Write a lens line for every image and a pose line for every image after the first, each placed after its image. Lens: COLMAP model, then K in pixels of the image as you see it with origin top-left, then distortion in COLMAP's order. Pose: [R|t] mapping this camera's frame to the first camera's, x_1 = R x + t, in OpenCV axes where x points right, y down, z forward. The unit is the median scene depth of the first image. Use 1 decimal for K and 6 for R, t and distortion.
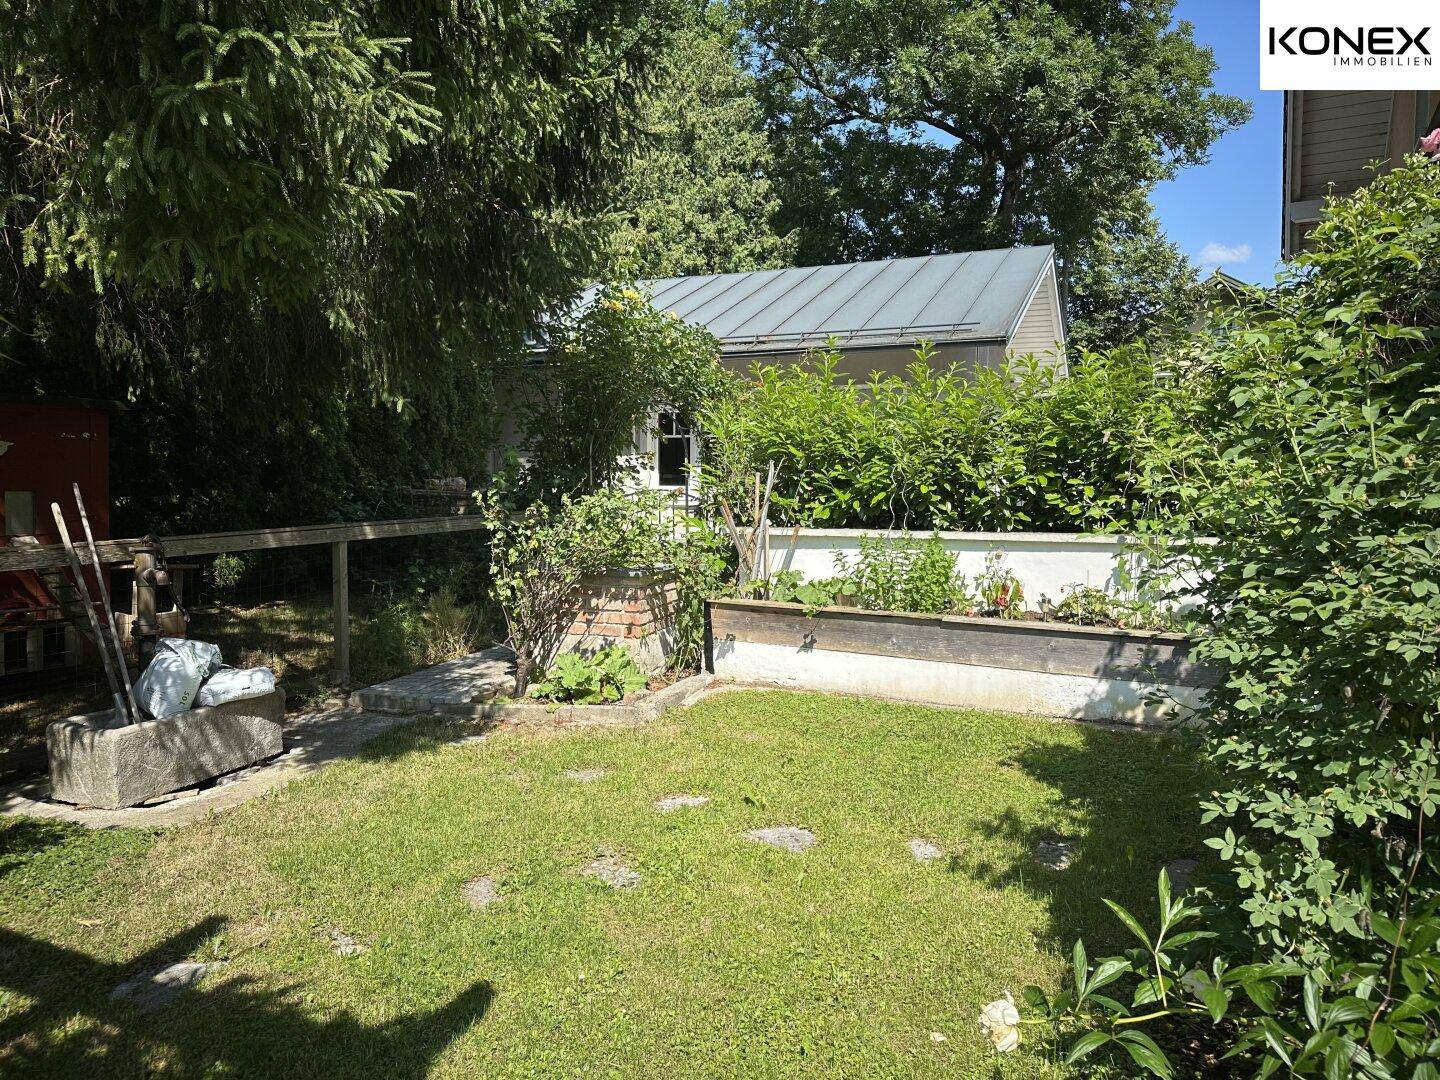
lens RADIAL K [[1015.0, 0, 715.4], [0, 1015.0, 529.7], [0, 0, 1]] dist [0.074133, -0.082039]
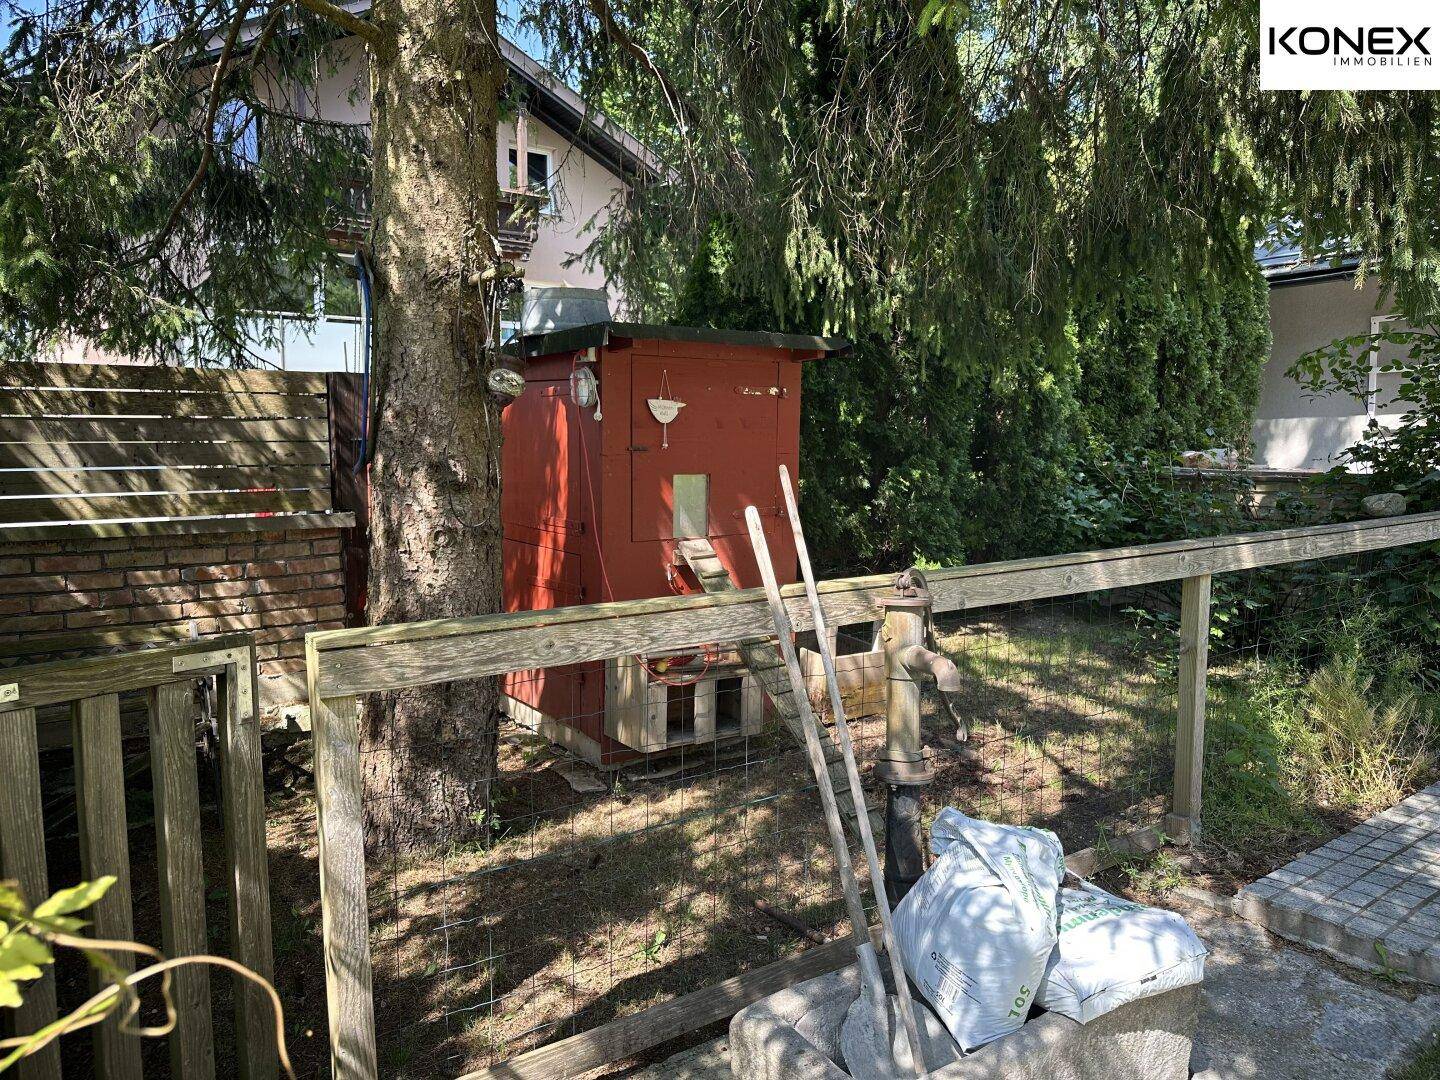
lens RADIAL K [[1015.0, 0, 715.4], [0, 1015.0, 529.7], [0, 0, 1]] dist [0.074133, -0.082039]
pose [[0.841975, 0.033963, -0.538446, -0.301308], [-0.020115, 0.999299, 0.031578, -0.022388], [0.539141, -0.015757, 0.842068, 0.447438]]
